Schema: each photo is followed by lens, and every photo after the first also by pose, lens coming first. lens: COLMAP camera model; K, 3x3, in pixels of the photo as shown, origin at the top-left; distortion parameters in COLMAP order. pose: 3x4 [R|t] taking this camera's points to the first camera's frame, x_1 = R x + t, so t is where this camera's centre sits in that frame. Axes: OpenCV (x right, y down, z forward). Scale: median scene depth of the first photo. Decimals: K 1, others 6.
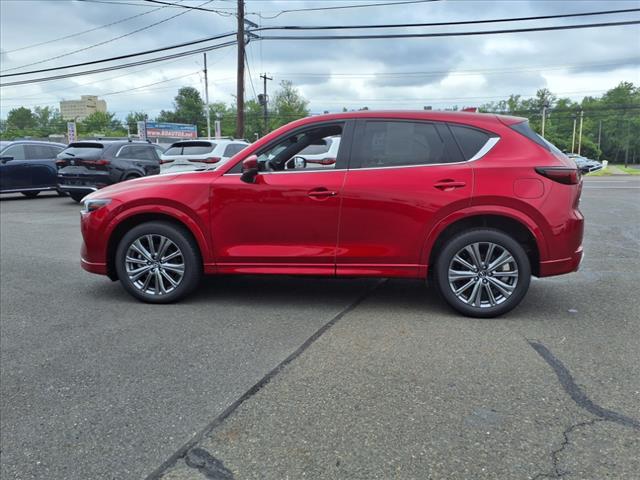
lens RADIAL K [[543.2, 0, 320.0], [0, 543.2, 240.0], [0, 0, 1]] dist [0.015203, -0.003530]
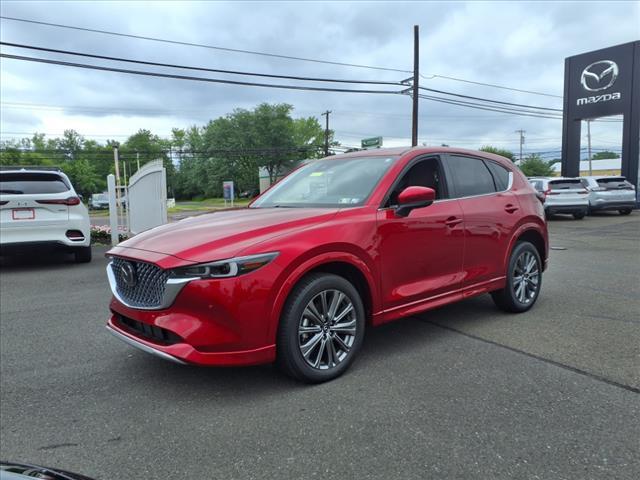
lens RADIAL K [[543.2, 0, 320.0], [0, 543.2, 240.0], [0, 0, 1]] dist [0.015203, -0.003530]
pose [[0.613653, -0.081541, 0.785354, -0.108659], [0.140421, 0.990068, -0.006925, -0.009025], [-0.776989, 0.114530, 0.619008, 0.063250]]
